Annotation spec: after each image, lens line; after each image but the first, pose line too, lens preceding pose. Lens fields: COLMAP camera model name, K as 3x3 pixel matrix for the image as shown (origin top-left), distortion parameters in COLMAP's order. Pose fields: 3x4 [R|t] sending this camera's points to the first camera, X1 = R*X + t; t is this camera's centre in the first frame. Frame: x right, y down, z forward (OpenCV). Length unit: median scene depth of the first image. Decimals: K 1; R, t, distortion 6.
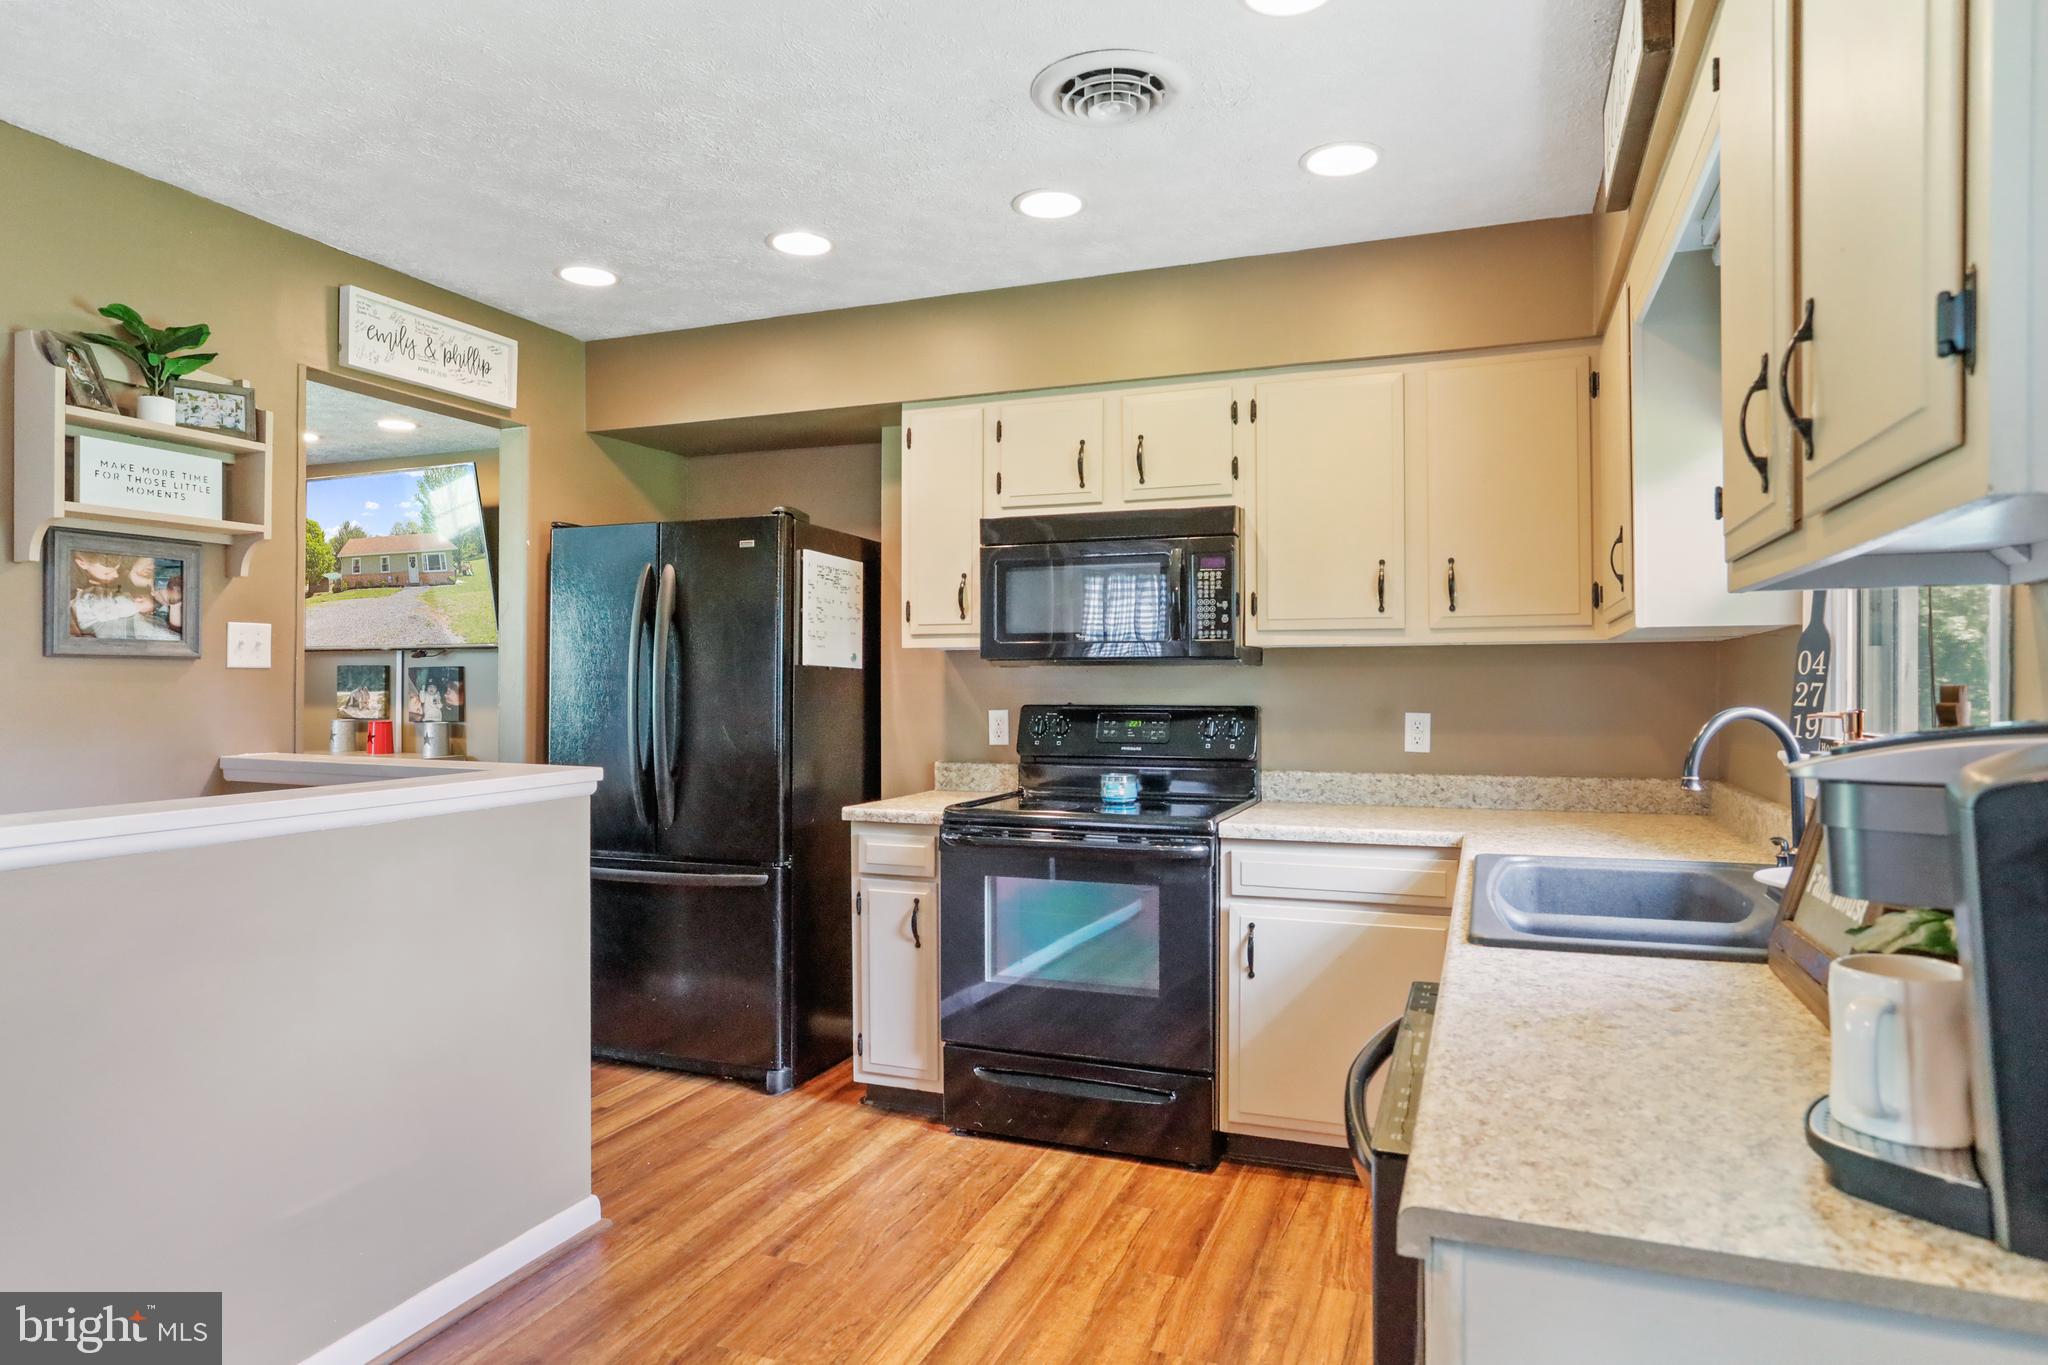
lens RADIAL K [[1182.4, 0, 1024.0], [0, 1182.4, 682.5], [0, 0, 1]] dist [-0.054989, 0.039130]
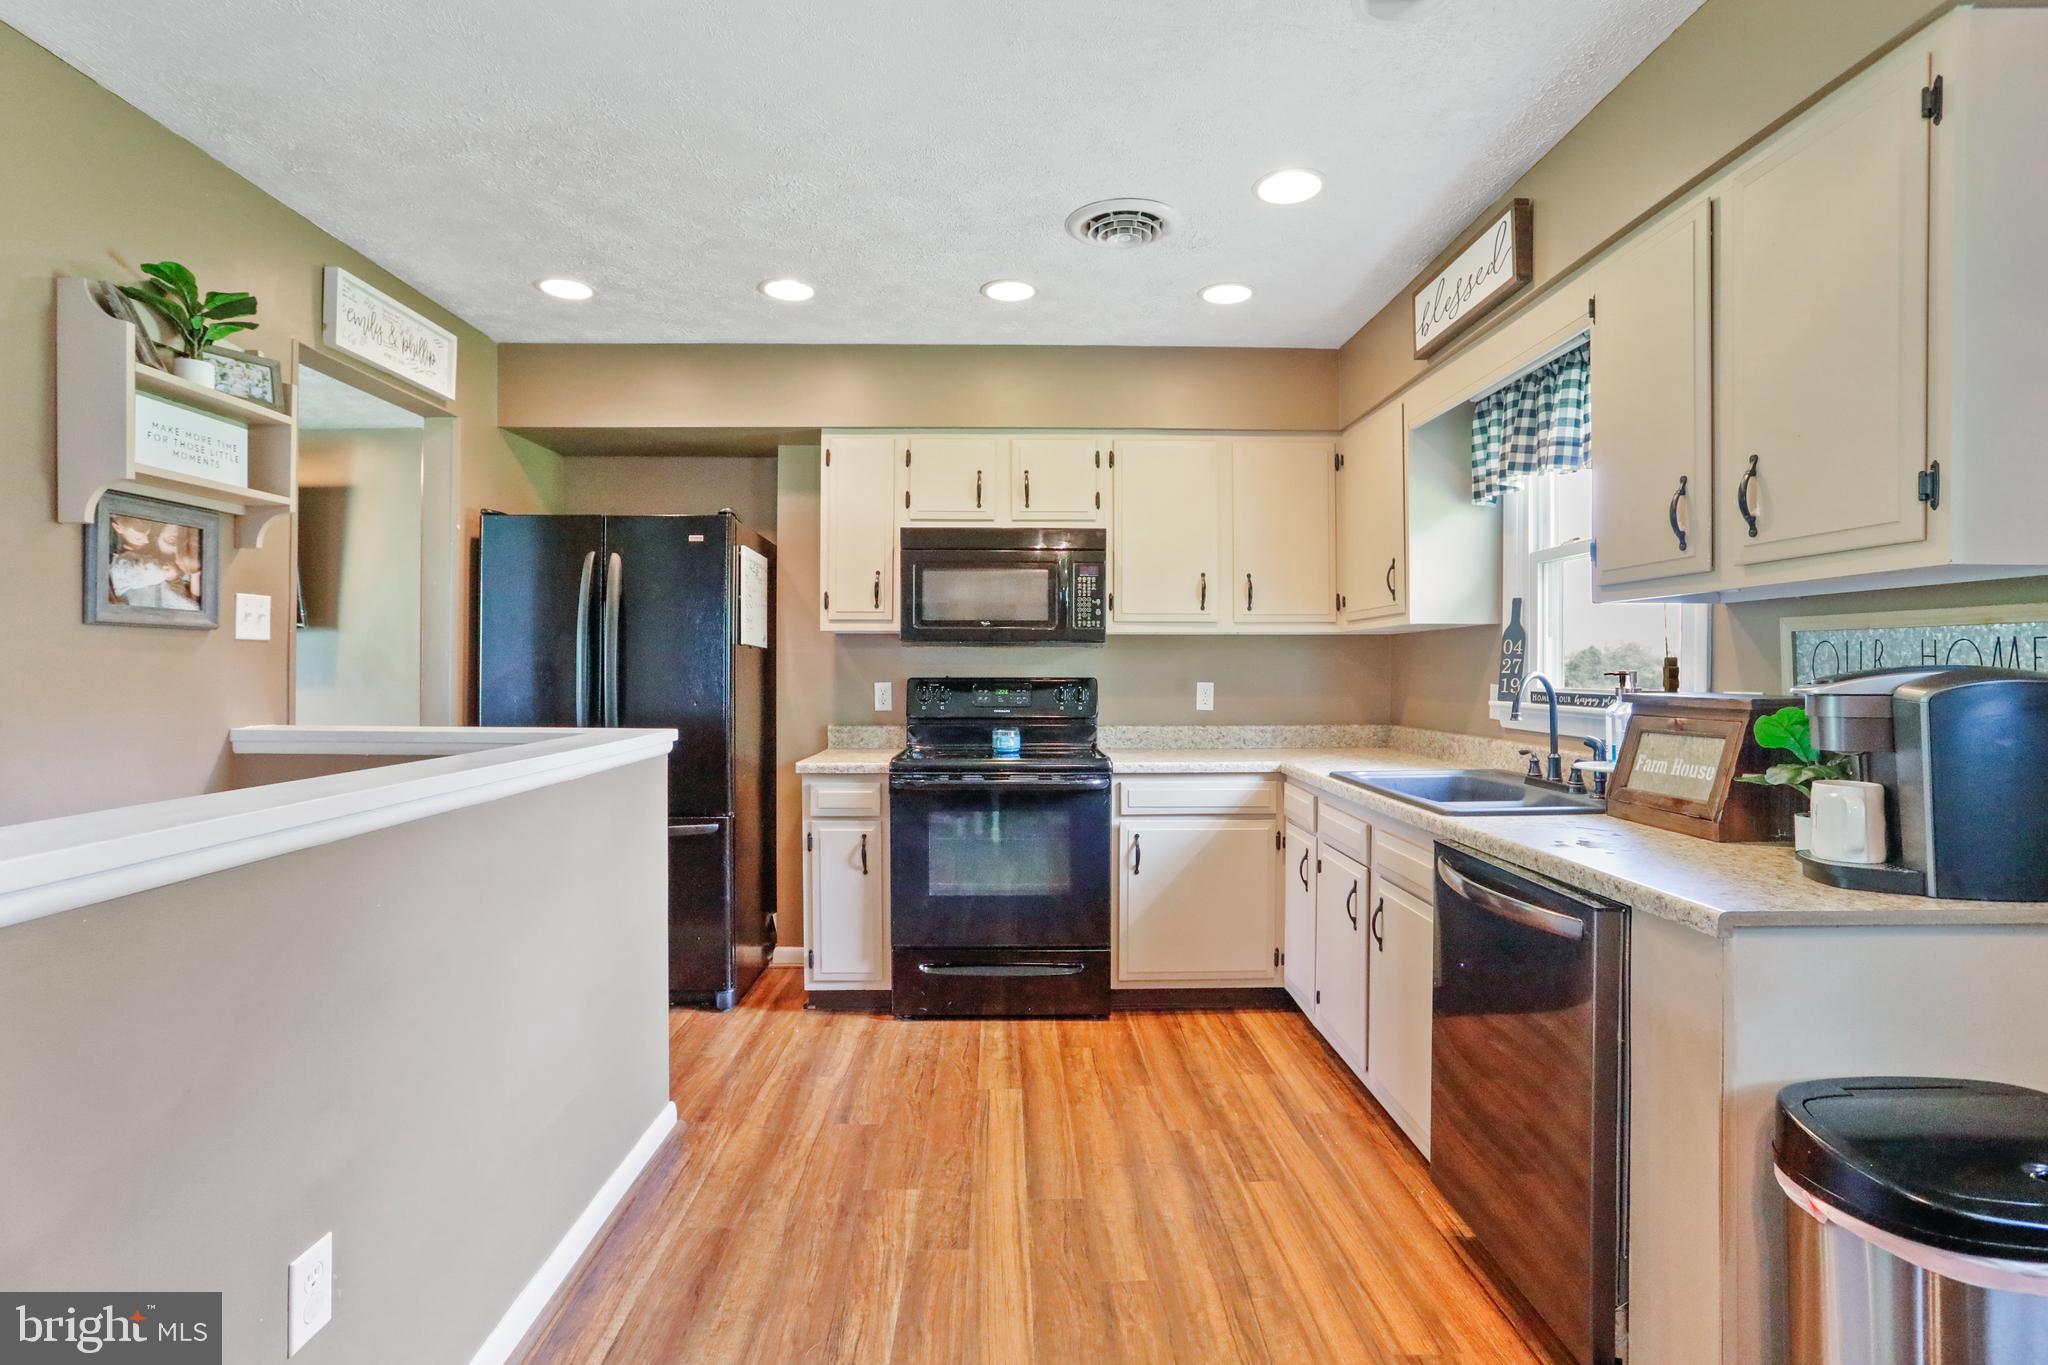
lens RADIAL K [[992.9, 0, 1017.7], [0, 992.9, 671.7], [0, 0, 1]] dist [-0.068215, 0.038327]
pose [[0.924384, 0.000224, 0.381464, -0.357313], [-0.001626, 0.999993, 0.003351, 0.010516], [-0.381460, -0.003717, 0.924378, -0.014395]]
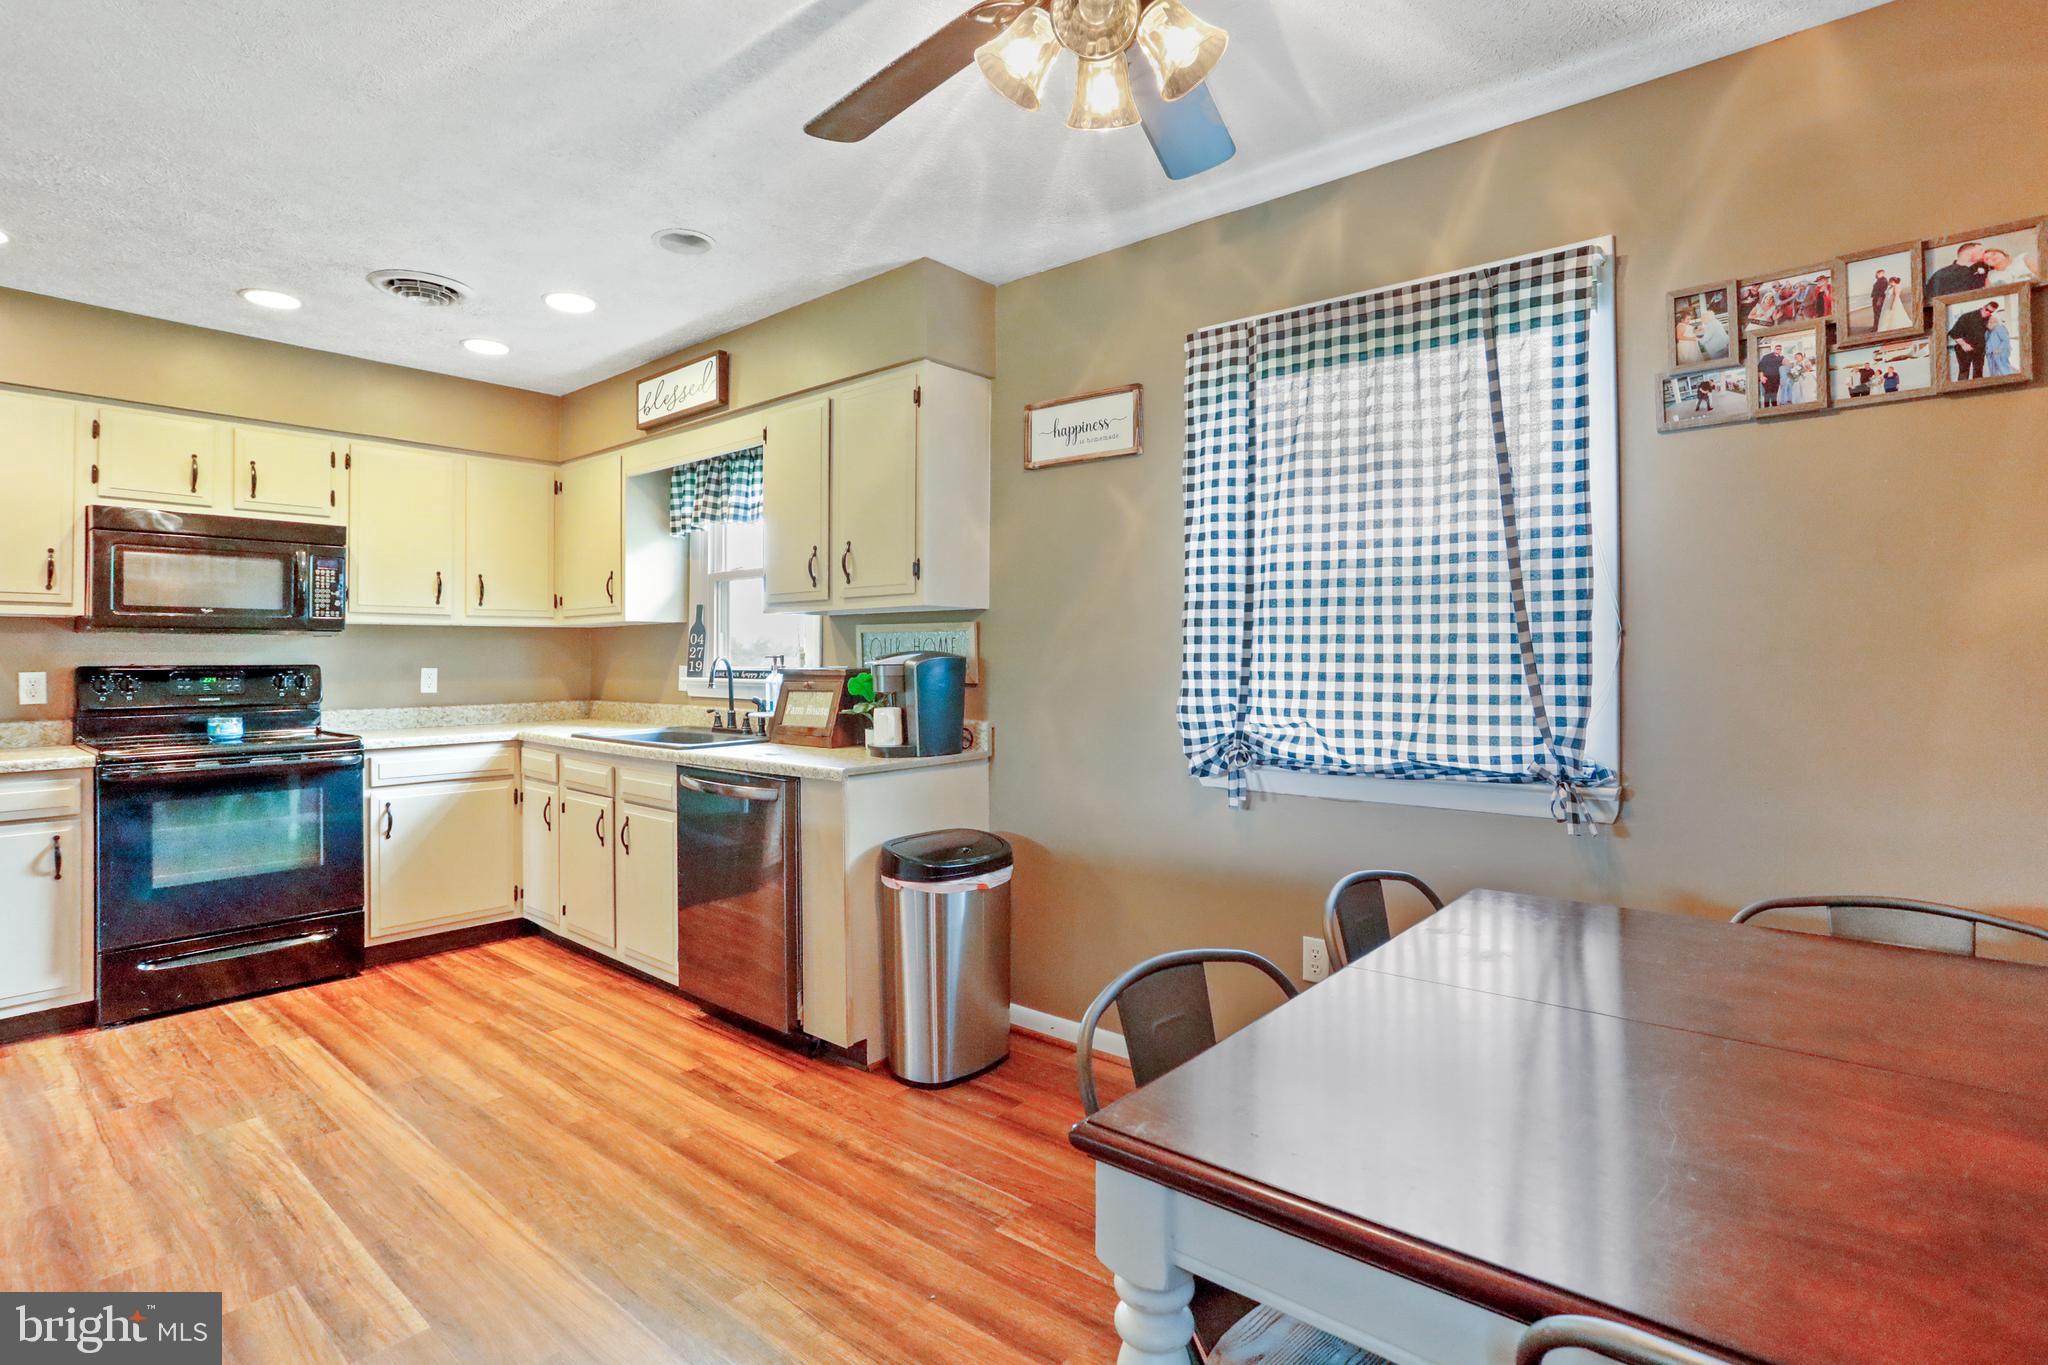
lens RADIAL K [[993.7, 0, 1023.7], [0, 993.7, 645.5], [0, 0, 1]] dist [-0.056352, 0.023723]
pose [[0.313615, 0.009274, 0.949505, -0.718455], [0.003639, 0.999933, -0.010968, 0.014666], [-0.949543, 0.006895, 0.313560, -0.181705]]
